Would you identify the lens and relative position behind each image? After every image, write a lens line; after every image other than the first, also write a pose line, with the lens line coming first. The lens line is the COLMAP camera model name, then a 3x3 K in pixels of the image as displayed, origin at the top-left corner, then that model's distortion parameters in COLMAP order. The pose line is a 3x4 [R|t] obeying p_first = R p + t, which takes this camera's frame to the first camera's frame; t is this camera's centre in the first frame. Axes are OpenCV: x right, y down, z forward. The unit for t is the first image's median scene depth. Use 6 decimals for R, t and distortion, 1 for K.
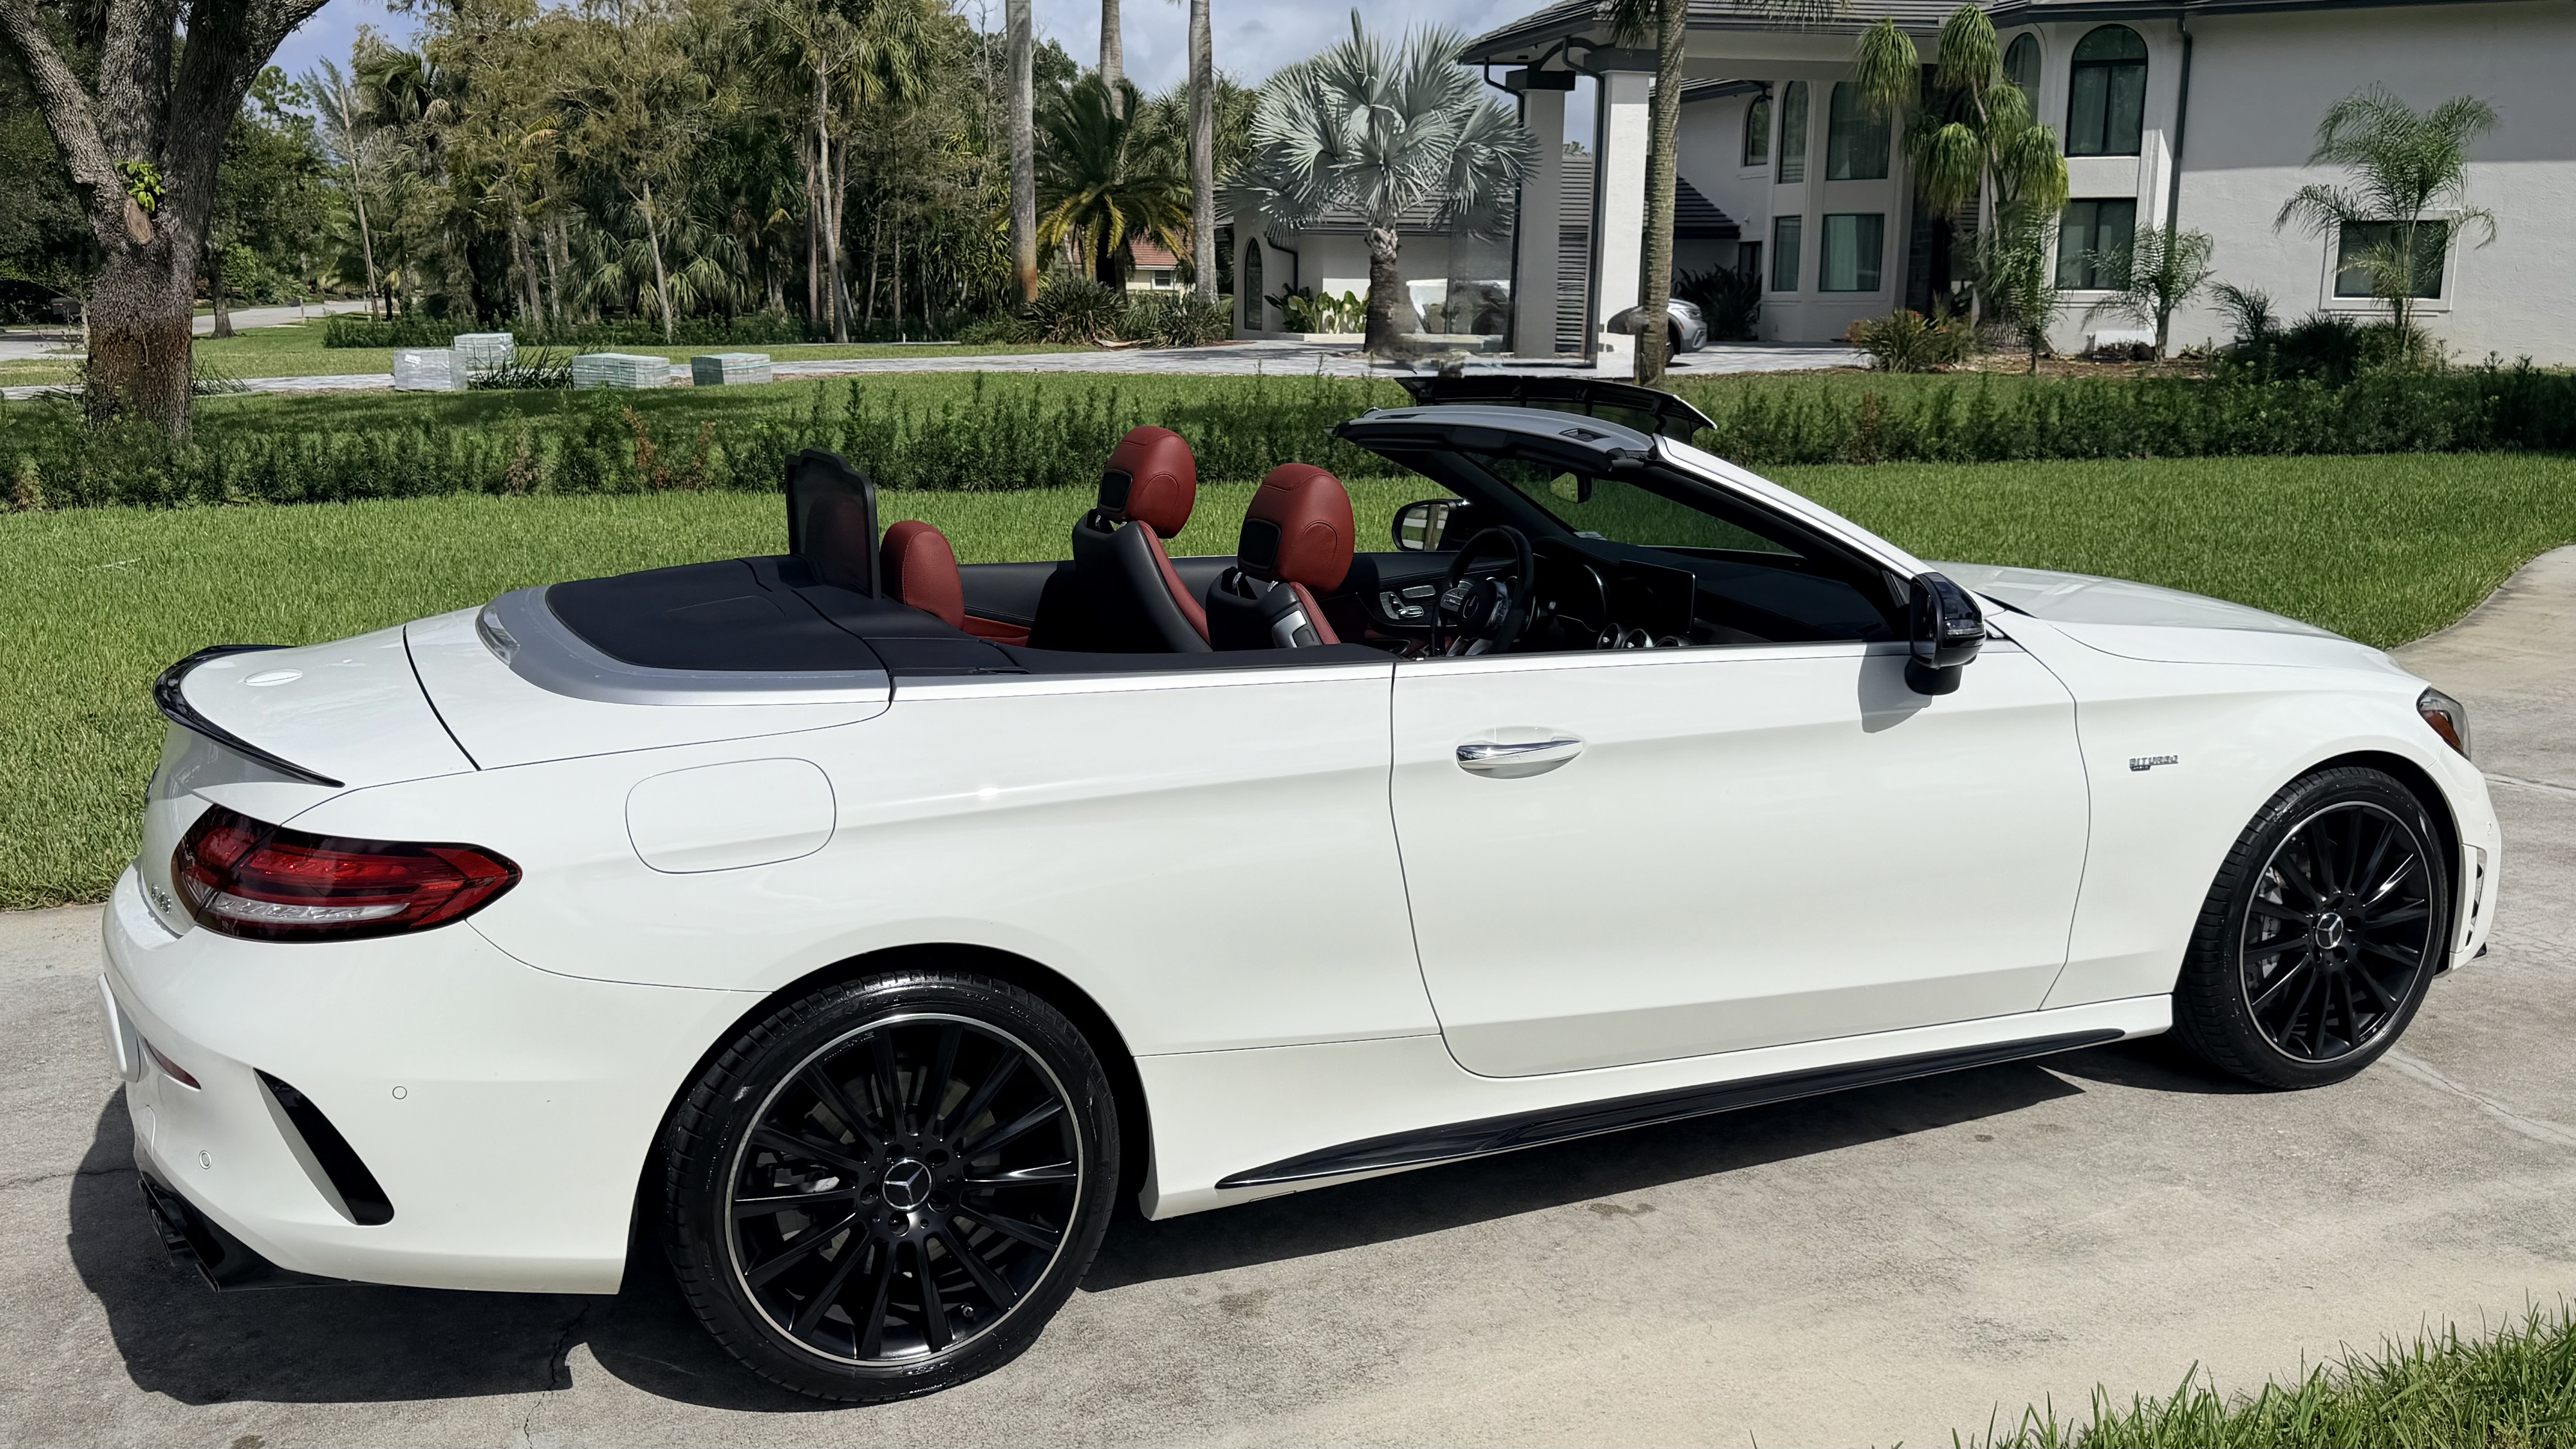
lens RADIAL K [[2128.3, 0, 1298.0], [0, 2128.3, 728.2], [0, 0, 1]] dist [0.170499, -0.322170]
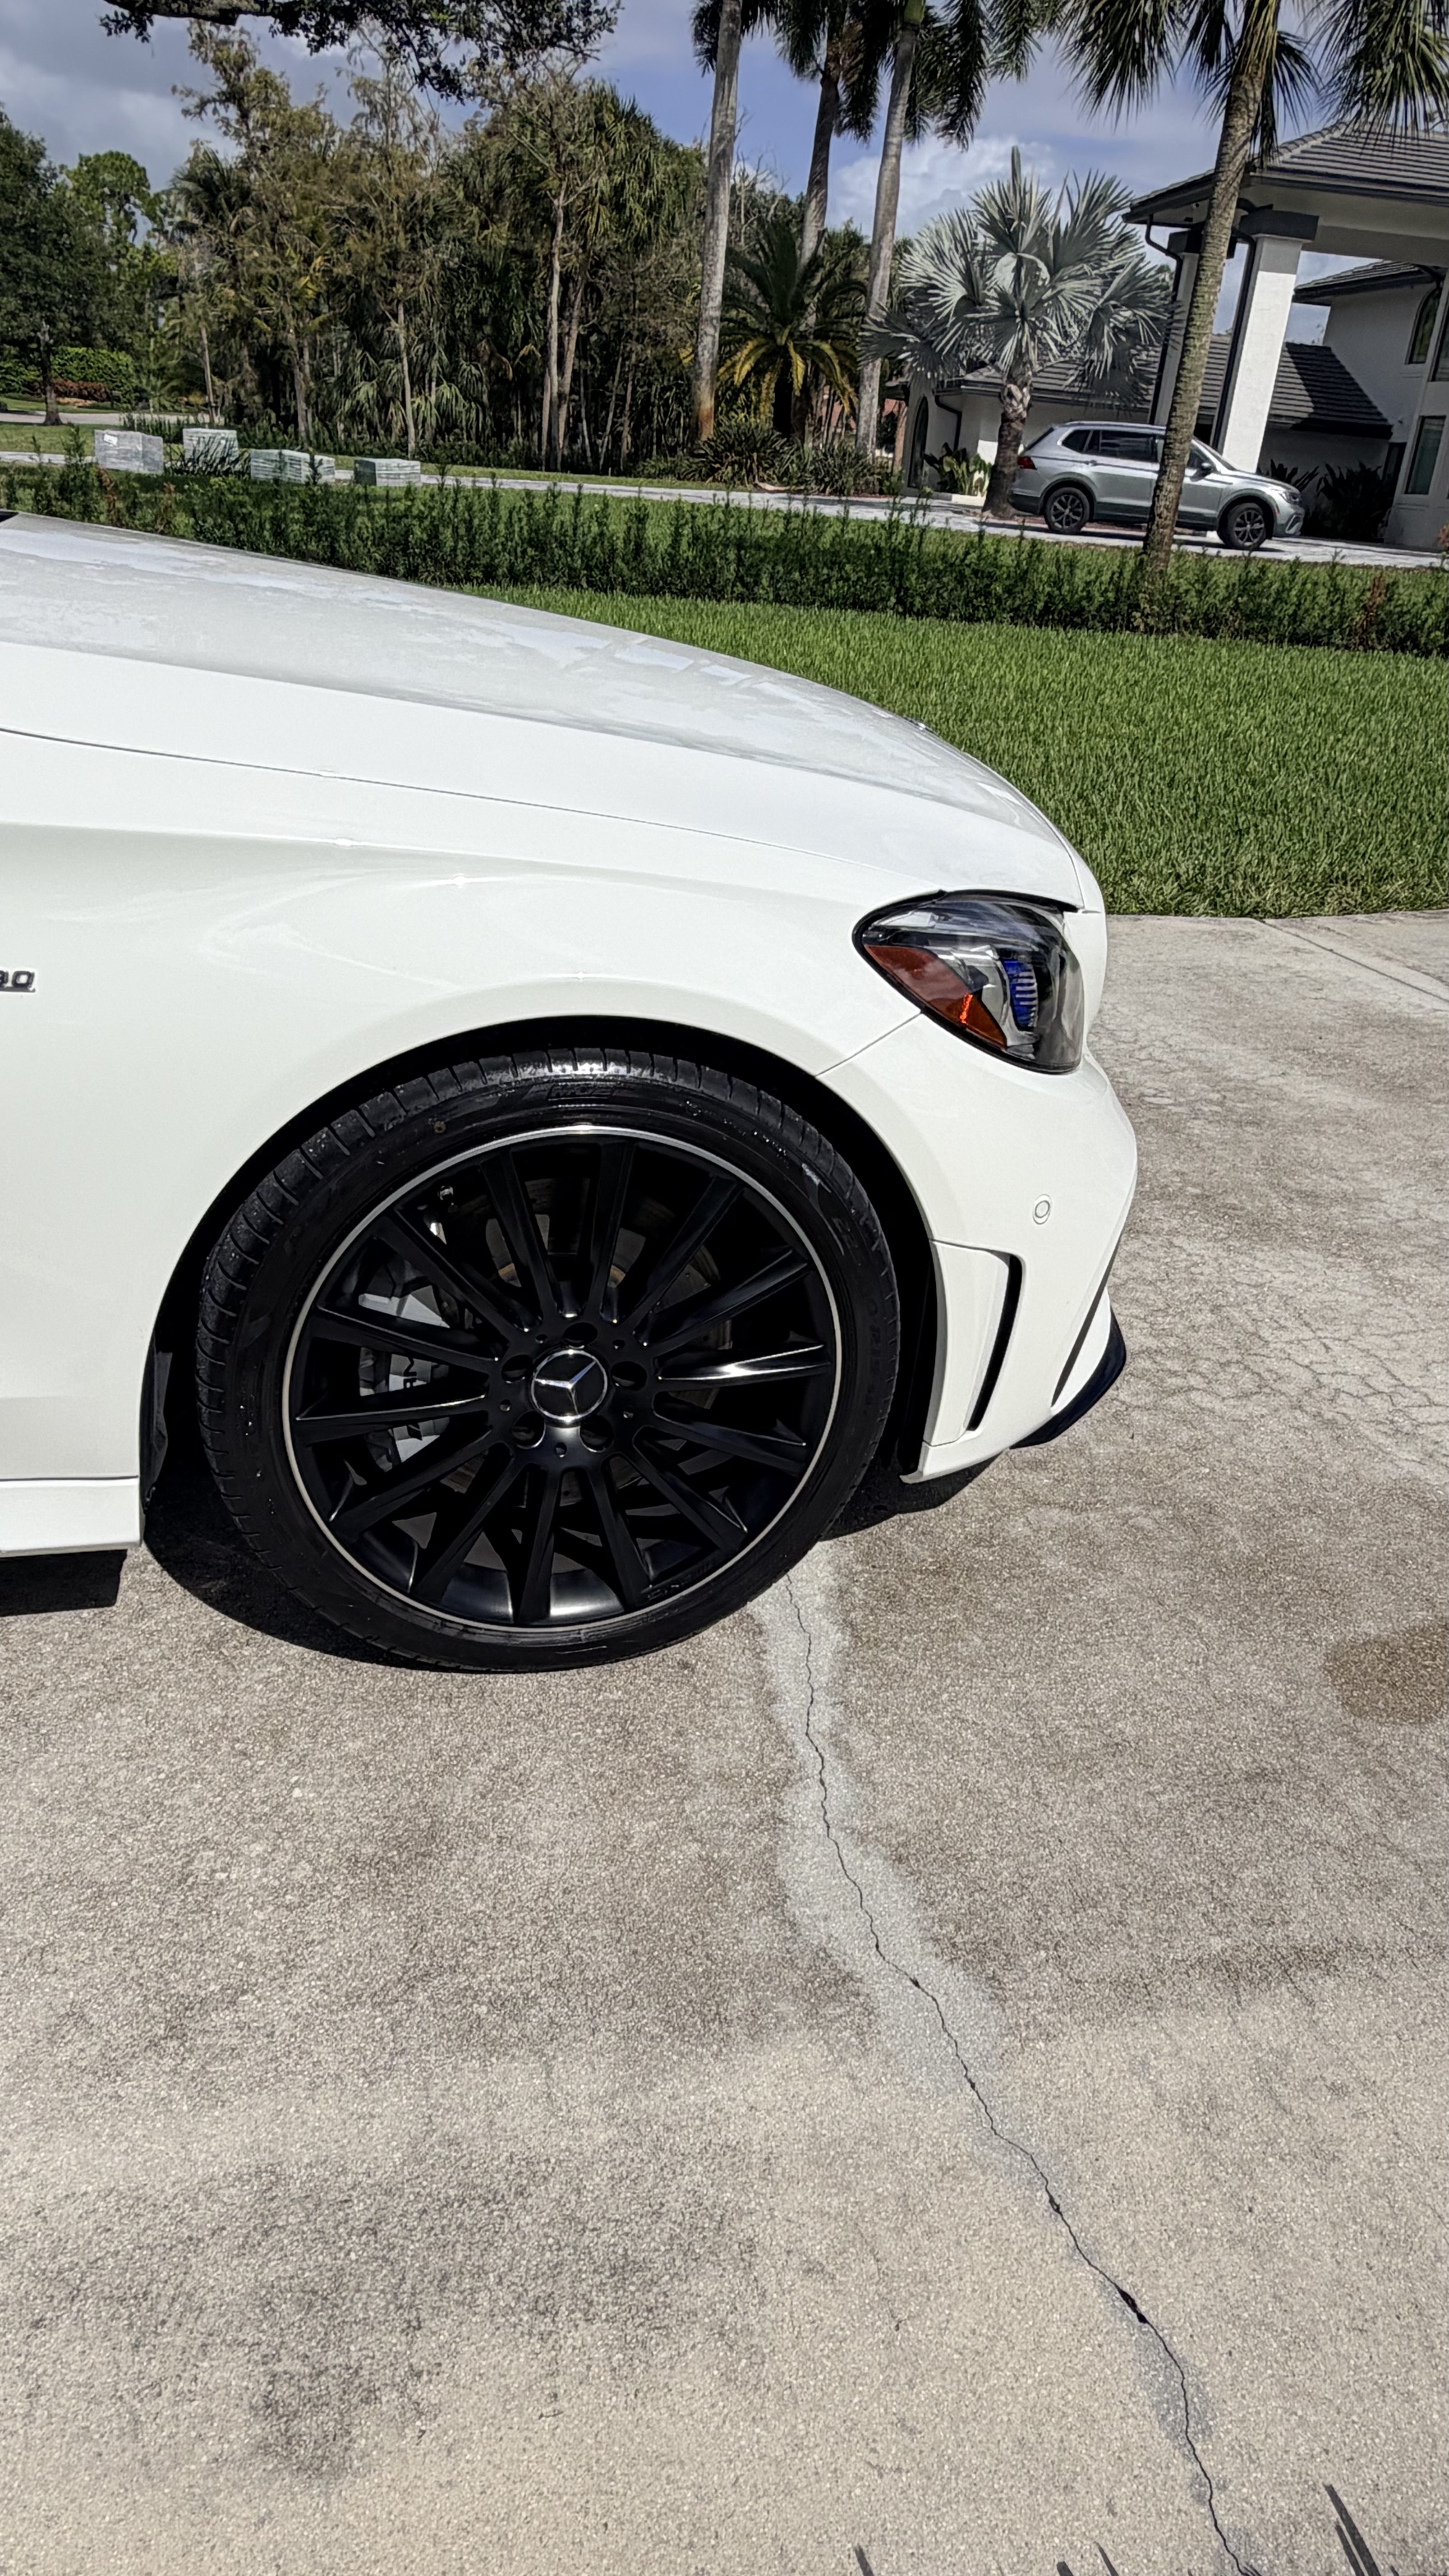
lens RADIAL K [[1739.2, 0, 729.9], [0, 1739.2, 1287.0], [0, 0, 1]] dist [-0.000218, 0.002000]
pose [[0.982506, 0.145106, -0.116734, 0.129884], [-0.113413, 0.963381, 0.242970, -0.005692], [0.147715, -0.225481, 0.962984, 0.151793]]
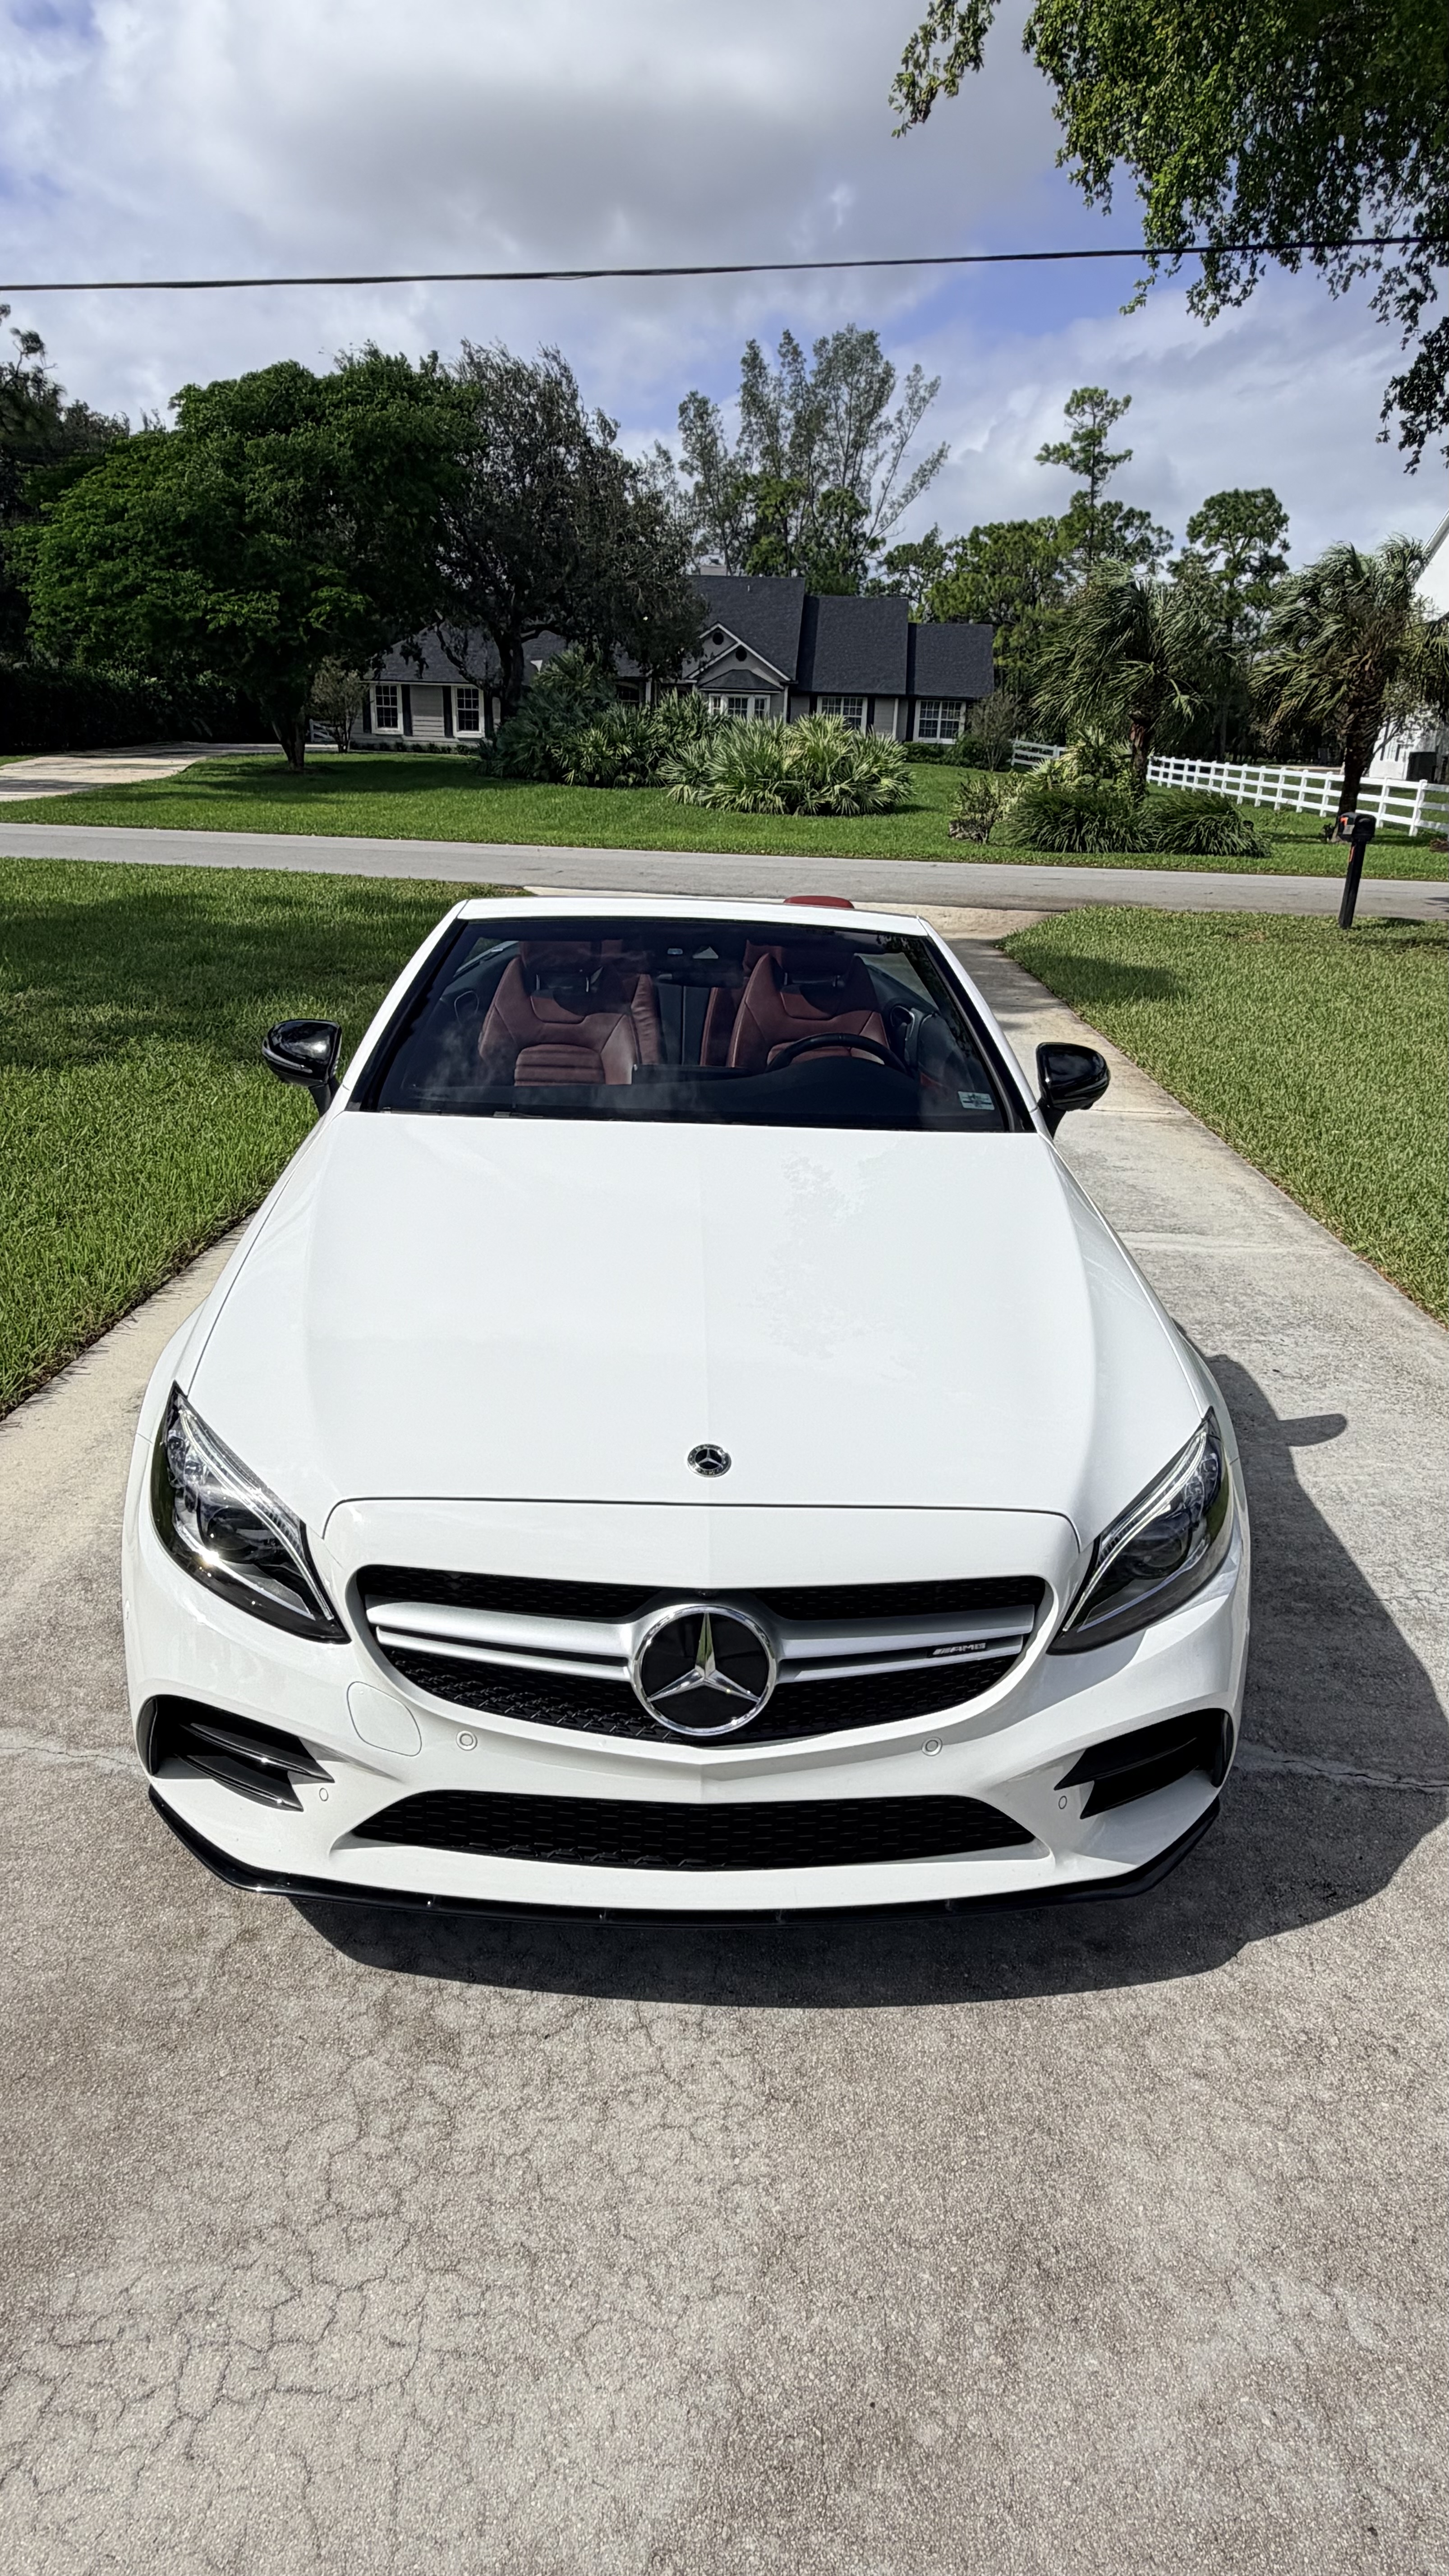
lens RADIAL K [[1445.5, 0, 719.5], [0, 1445.5, 1295.7], [0, 0, 1]] dist [0.000081, 0.000451]
pose [[-0.379531, 0.320364, -0.867942, 0.211078], [-0.219885, 0.880019, 0.420972, -0.072038], [0.898670, 0.350619, -0.263551, 0.312279]]
